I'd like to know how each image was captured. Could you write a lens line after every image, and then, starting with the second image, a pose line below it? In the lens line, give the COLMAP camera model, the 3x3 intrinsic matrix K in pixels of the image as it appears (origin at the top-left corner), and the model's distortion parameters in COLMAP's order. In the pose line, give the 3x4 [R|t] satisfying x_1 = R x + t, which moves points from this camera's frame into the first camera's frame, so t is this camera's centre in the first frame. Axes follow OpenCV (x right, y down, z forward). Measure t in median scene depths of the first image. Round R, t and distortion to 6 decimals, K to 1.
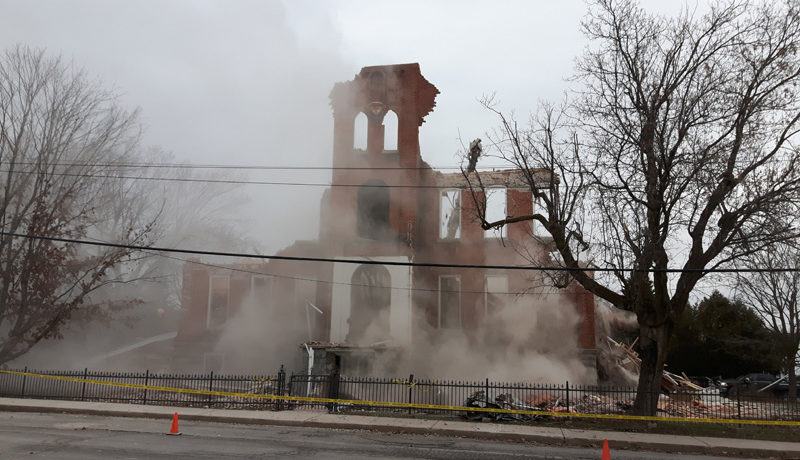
lens RADIAL K [[665.9, 0, 420.1], [0, 665.9, 216.8], [0, 0, 1]] dist [0.013378, -0.020257]
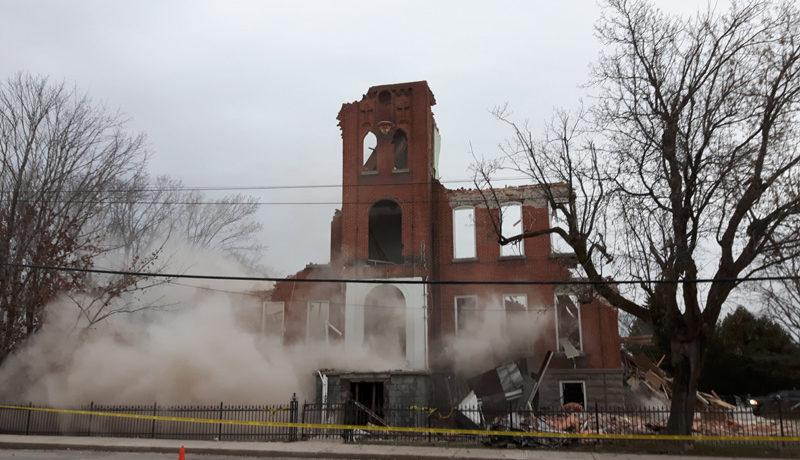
lens RADIAL K [[668.0, 0, 419.8], [0, 668.0, 216.8], [0, 0, 1]] dist [0.002242, -0.003623]
pose [[0.999334, -0.031622, -0.018205, -0.002251], [0.030909, 0.998791, -0.038213, 0.011700], [0.019391, 0.037625, 0.999104, 0.037665]]
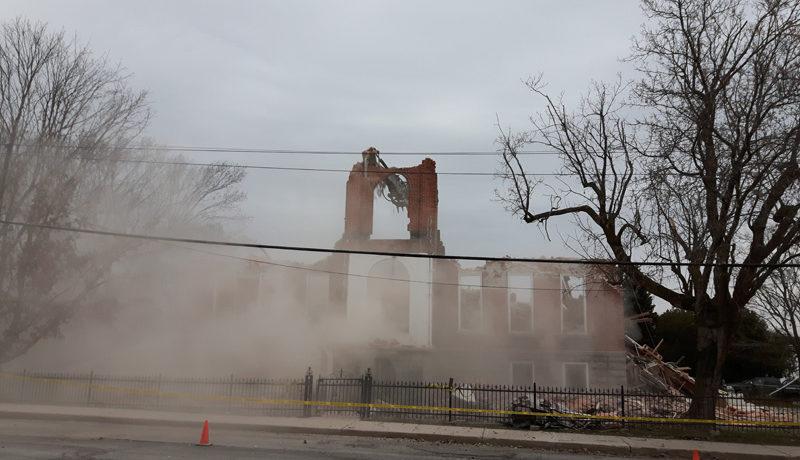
lens RADIAL K [[668.0, 0, 419.8], [0, 668.0, 216.8], [0, 0, 1]] dist [0.002242, -0.003623]
pose [[0.999566, 0.007337, 0.028531, -0.082608], [-0.007193, 0.999961, -0.005148, 0.018166], [-0.028568, 0.004940, 0.999580, 0.074325]]
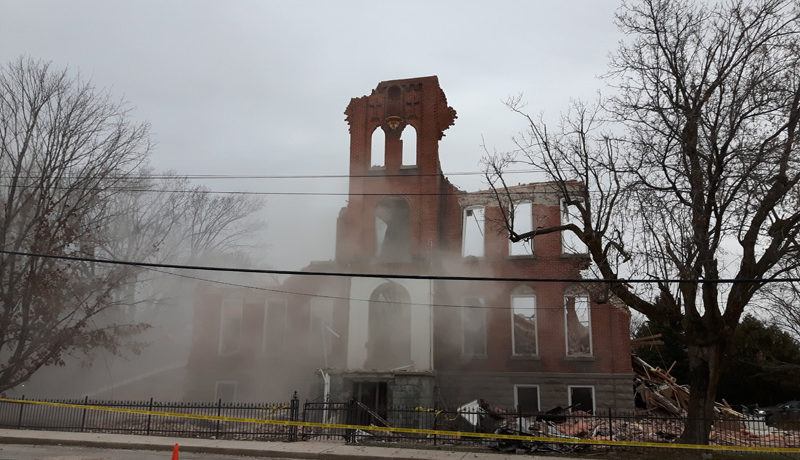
lens RADIAL K [[664.4, 0, 419.2], [0, 664.4, 215.4], [0, 0, 1]] dist [-0.002690, 0.005104]
pose [[0.999556, -0.013305, -0.026669, -0.008547], [0.012033, 0.998807, -0.047322, 0.025069], [0.027267, 0.046980, 0.998524, 0.078019]]
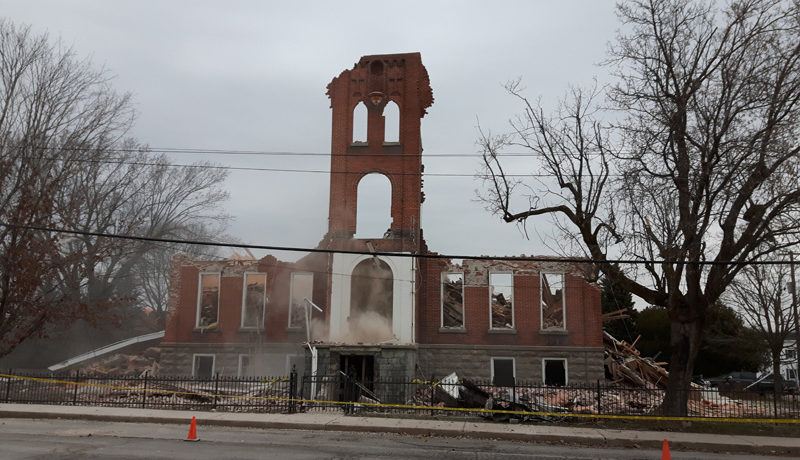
lens RADIAL K [[668.0, 0, 419.8], [0, 668.0, 216.8], [0, 0, 1]] dist [0.002242, -0.003623]
pose [[0.998556, 0.004582, 0.053516, -0.081760], [-0.004449, 0.999987, -0.002607, 0.015741], [-0.053527, 0.002365, 0.998564, 0.051576]]
